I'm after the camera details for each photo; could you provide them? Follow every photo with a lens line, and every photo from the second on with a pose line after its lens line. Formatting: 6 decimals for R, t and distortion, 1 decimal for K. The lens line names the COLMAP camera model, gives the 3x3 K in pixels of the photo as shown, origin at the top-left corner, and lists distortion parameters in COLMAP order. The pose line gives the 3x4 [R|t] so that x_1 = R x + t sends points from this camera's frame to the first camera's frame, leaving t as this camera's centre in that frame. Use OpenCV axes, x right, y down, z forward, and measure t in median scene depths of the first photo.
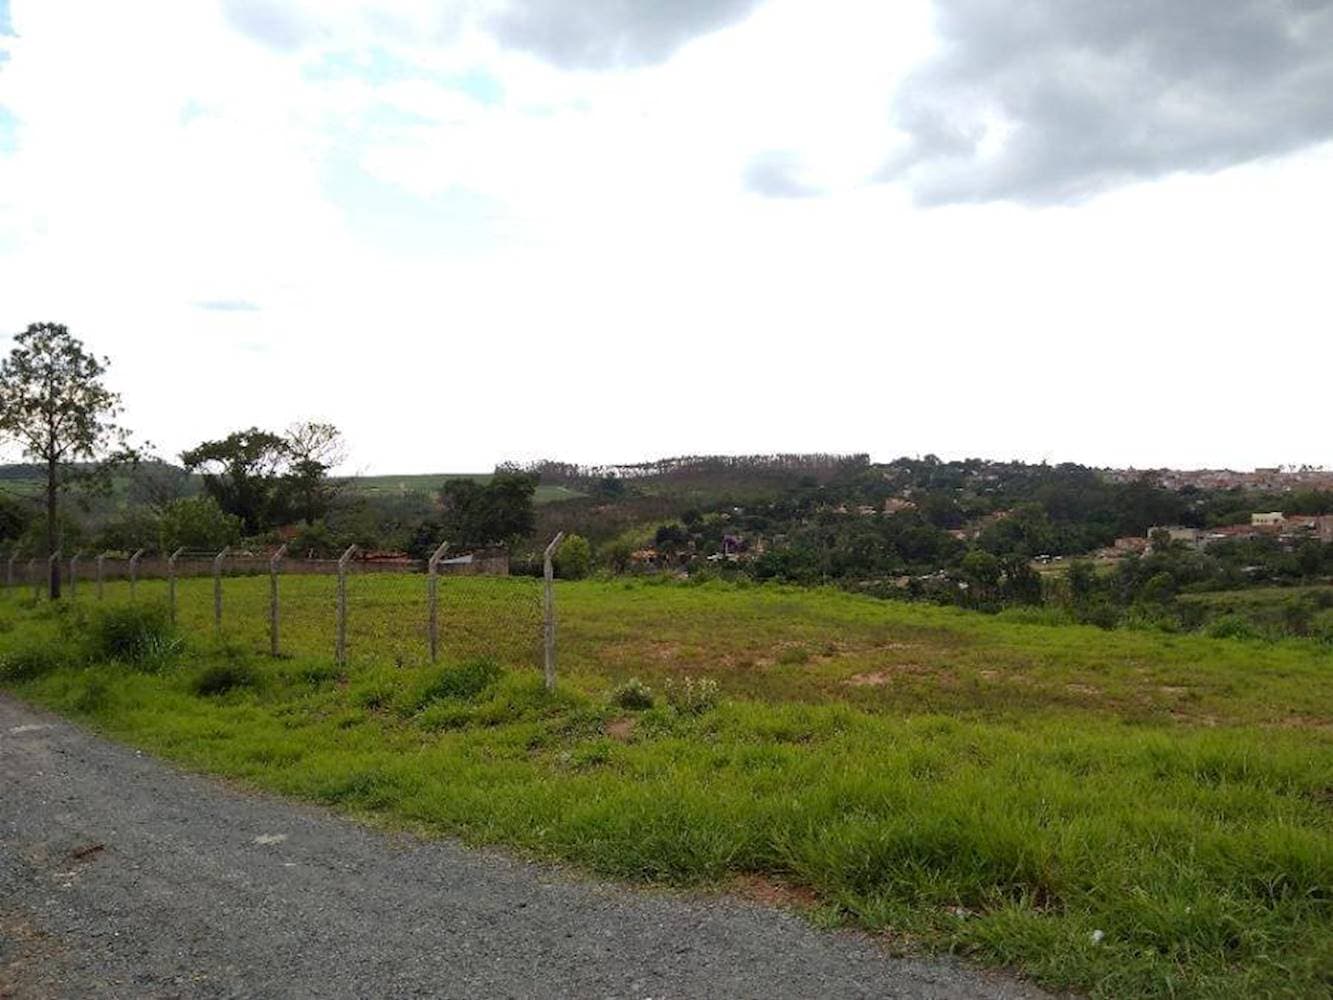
lens RADIAL K [[973.2, 0, 661.3], [0, 973.2, 507.2], [0, 0, 1]] dist [0.023615, -0.033054]
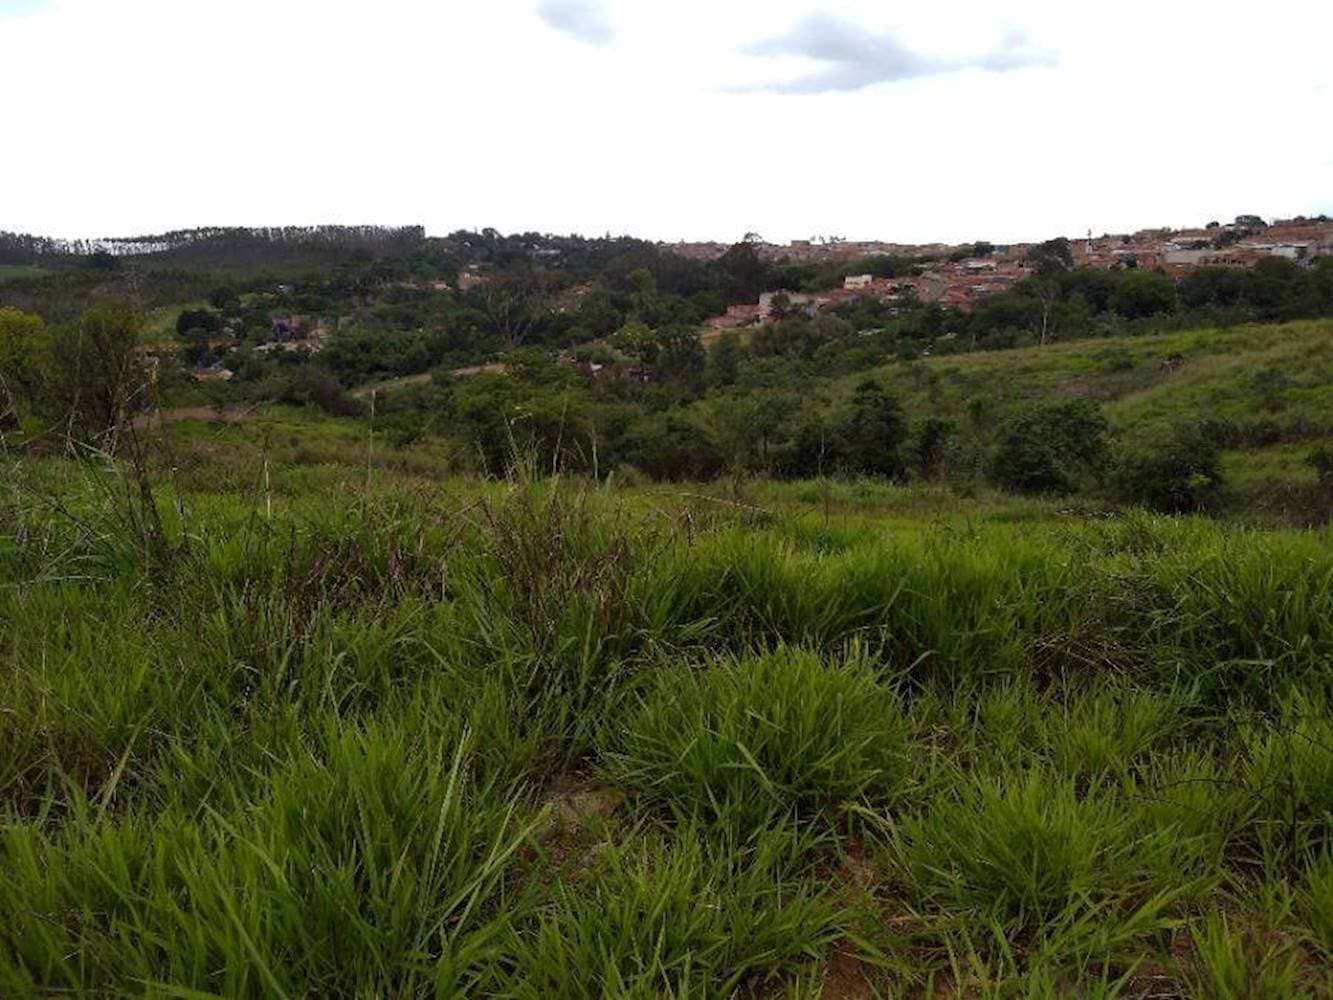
lens RADIAL K [[973.2, 0, 661.3], [0, 973.2, 507.2], [0, 0, 1]] dist [0.023615, -0.033054]
pose [[0.899445, -0.116093, 0.421332, -0.004754], [0.021530, 0.974672, 0.222599, 0.011660], [-0.436503, -0.191144, 0.879164, 0.196256]]
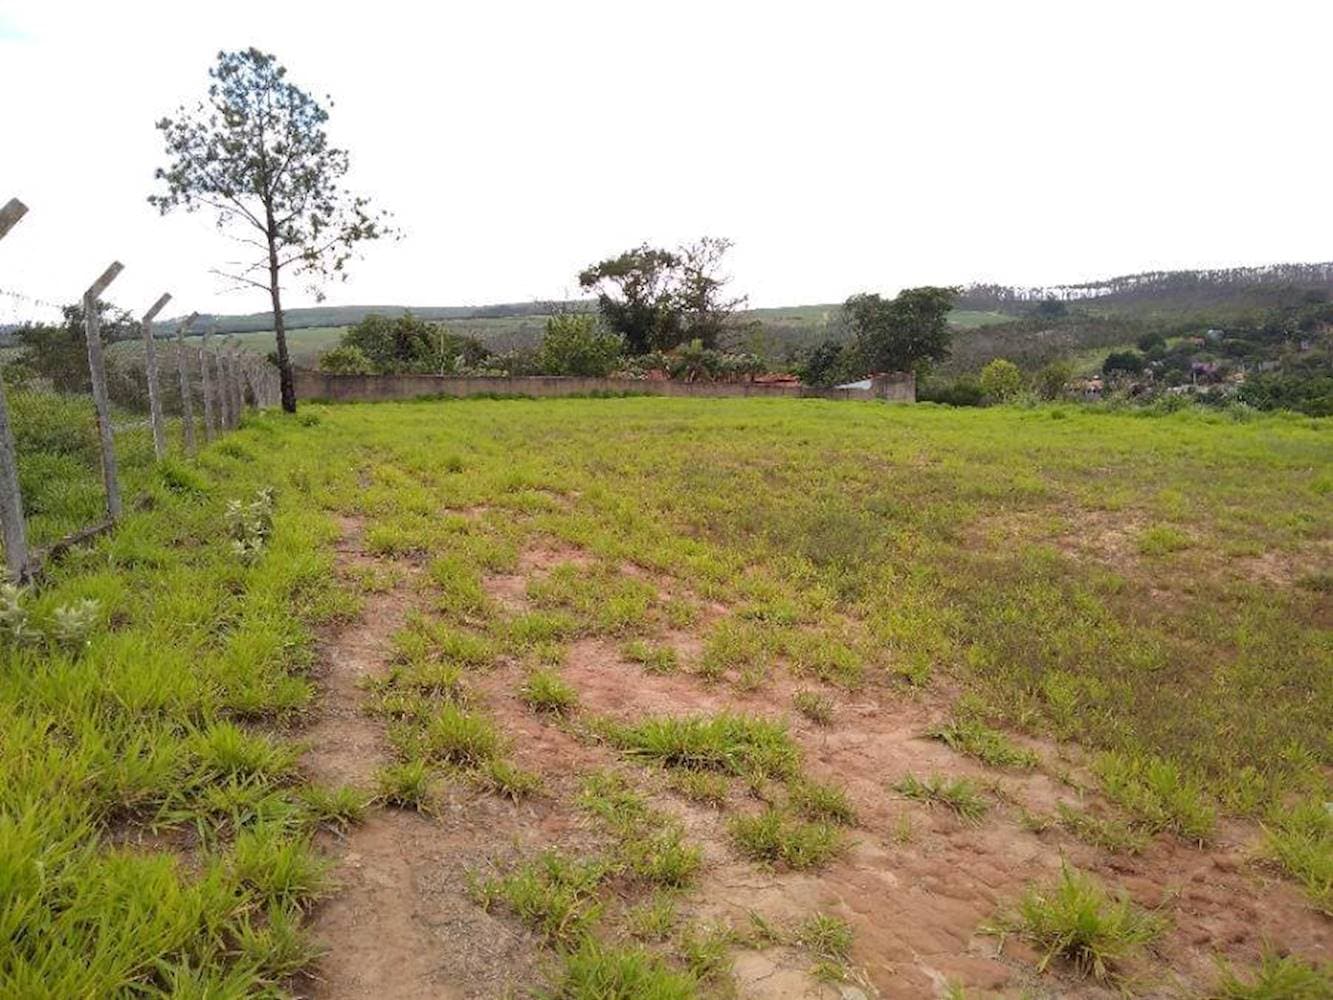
lens RADIAL K [[973.2, 0, 661.3], [0, 973.2, 507.2], [0, 0, 1]] dist [0.023615, -0.033054]
pose [[0.910344, 0.056774, -0.409939, -0.000205], [0.014259, 0.985654, 0.168172, 0.004559], [0.413606, -0.158940, 0.896475, 0.043054]]
